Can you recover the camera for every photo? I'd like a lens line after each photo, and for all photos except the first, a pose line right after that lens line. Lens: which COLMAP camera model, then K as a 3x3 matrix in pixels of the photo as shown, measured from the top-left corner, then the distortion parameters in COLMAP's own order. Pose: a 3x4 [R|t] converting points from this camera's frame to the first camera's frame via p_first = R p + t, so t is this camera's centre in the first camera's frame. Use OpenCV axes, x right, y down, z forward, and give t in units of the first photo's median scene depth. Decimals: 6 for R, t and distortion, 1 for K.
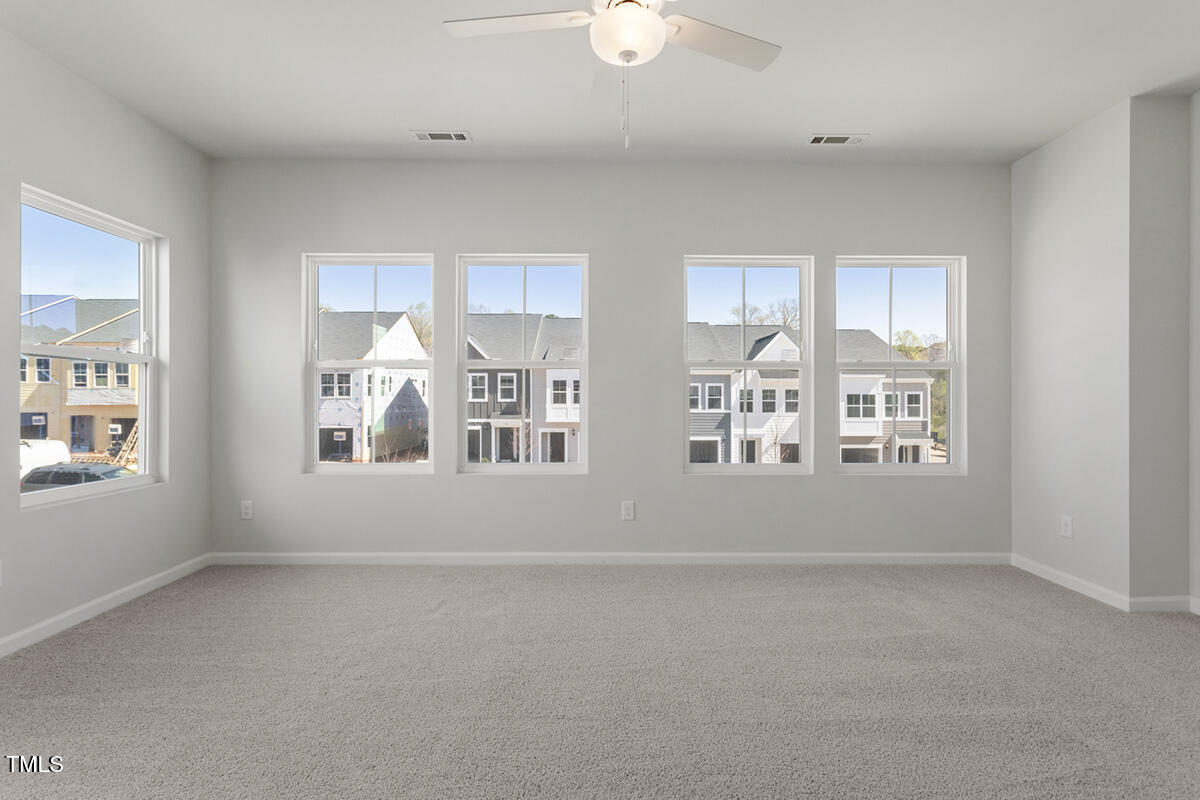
lens RADIAL K [[577.5, 0, 594.2], [0, 577.5, 399.2], [0, 0, 1]] dist [0.002433, 0.001671]
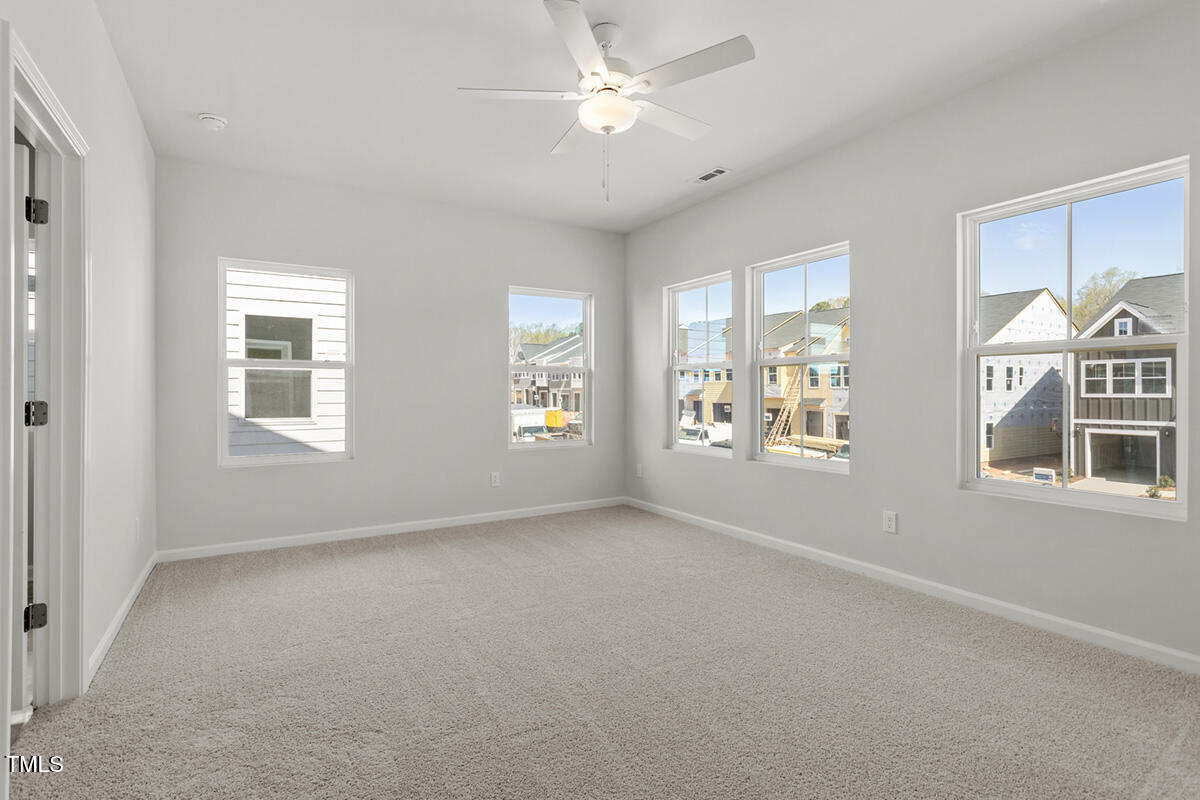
lens RADIAL K [[577.5, 0, 589.3], [0, 577.5, 393.7], [0, 0, 1]] dist [0.002433, 0.001671]
pose [[0.502365, 0.001189, -0.864655, 0.119228], [-0.000902, 0.999999, 0.000852, -0.000504], [0.864655, 0.000352, 0.502366, 0.032901]]
